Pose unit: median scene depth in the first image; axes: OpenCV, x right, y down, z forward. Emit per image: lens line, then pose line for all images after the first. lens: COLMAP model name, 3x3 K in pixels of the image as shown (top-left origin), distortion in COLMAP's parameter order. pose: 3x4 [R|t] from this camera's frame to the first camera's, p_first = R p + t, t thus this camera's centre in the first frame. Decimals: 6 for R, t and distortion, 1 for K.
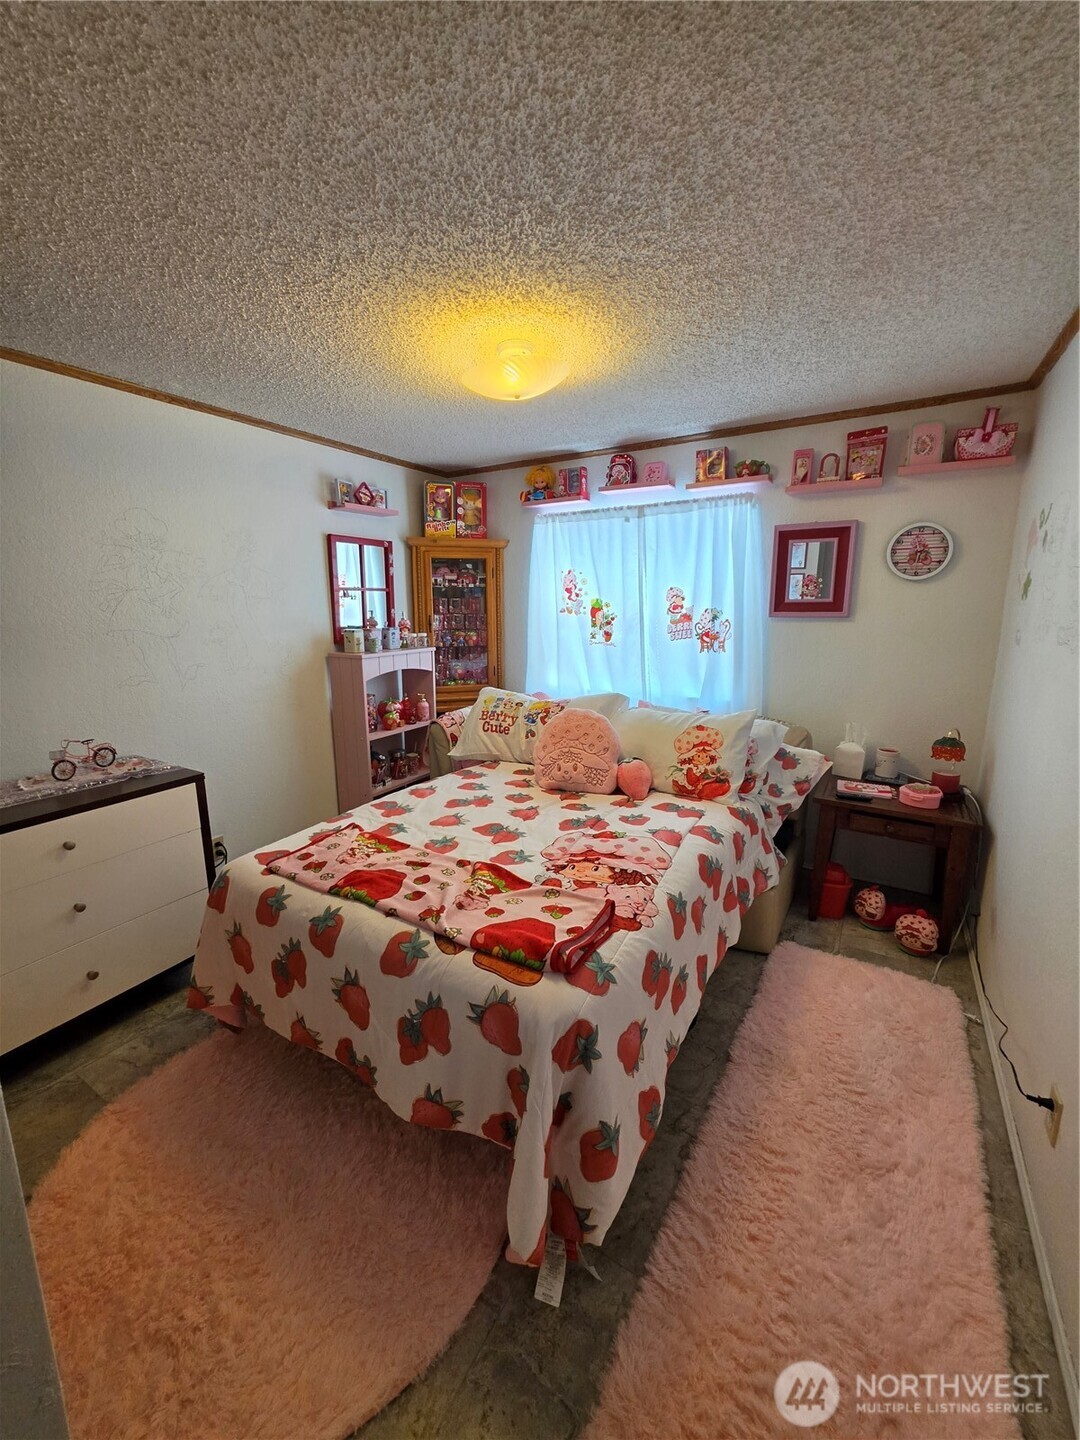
lens RADIAL K [[576.7, 0, 537.3], [0, 576.7, 723.4], [0, 0, 1]] dist [-0.005763, 0.002224]
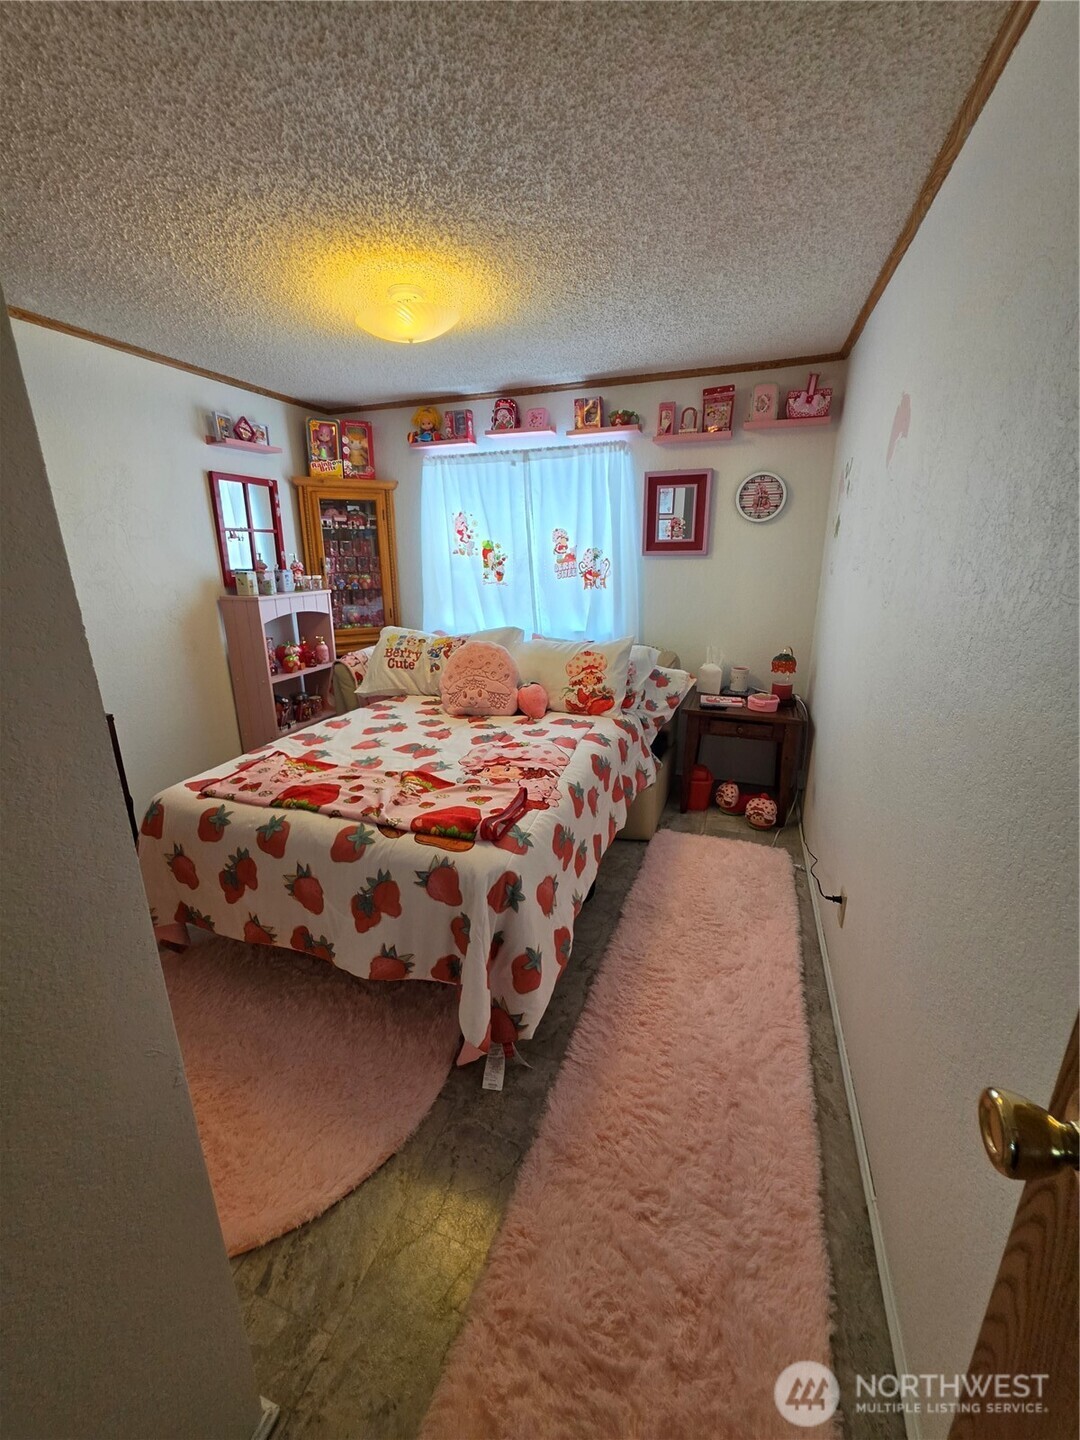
lens RADIAL K [[576.7, 0, 537.0], [0, 576.7, 723.8], [0, 0, 1]] dist [-0.005763, 0.002224]
pose [[0.980075, -0.060040, 0.189337, -0.051096], [0.043956, 0.995147, 0.088038, 0.053057], [-0.193704, -0.077962, 0.977957, -0.137111]]
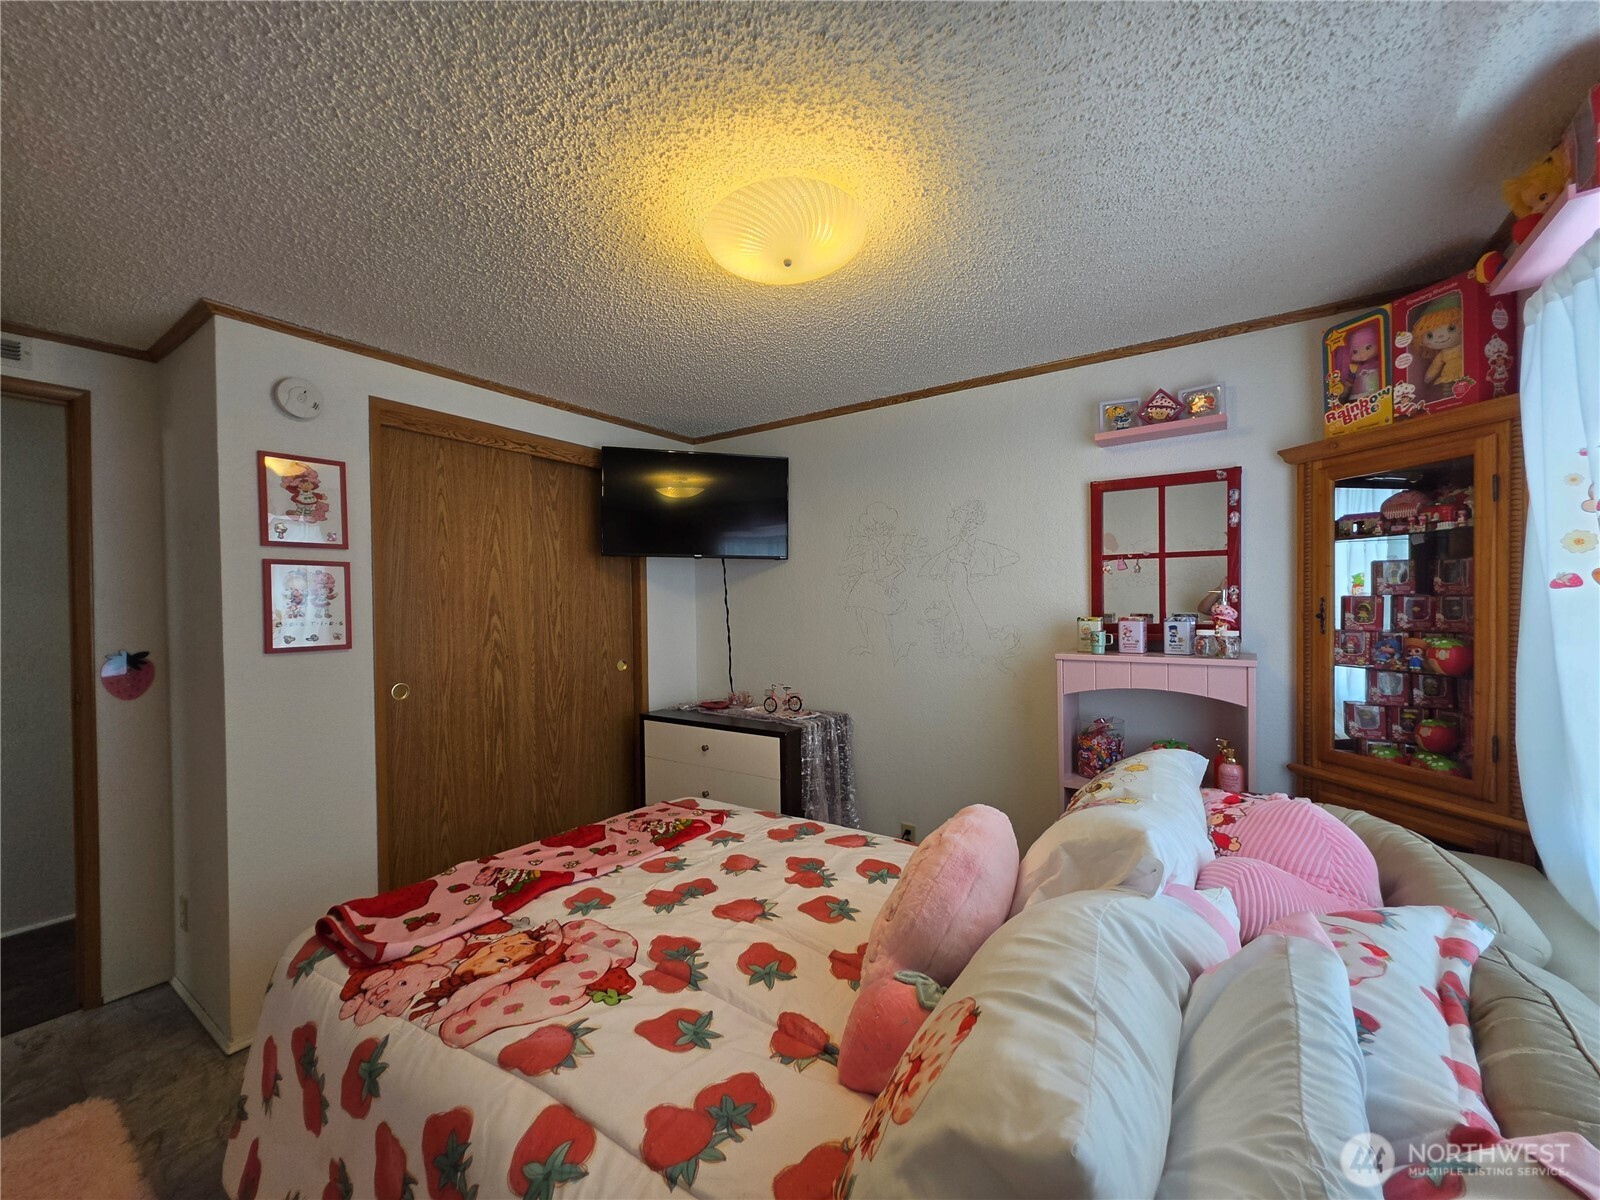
lens RADIAL K [[640.8, 0, 789.2], [0, 640.8, 611.6], [0, 0, 1]] dist [-0.005763, 0.002224]
pose [[-0.070425, 0.021481, -0.997286, 0.722966], [-0.195219, 0.980139, 0.034898, -0.208195], [0.978228, 0.197147, -0.064833, 1.161852]]
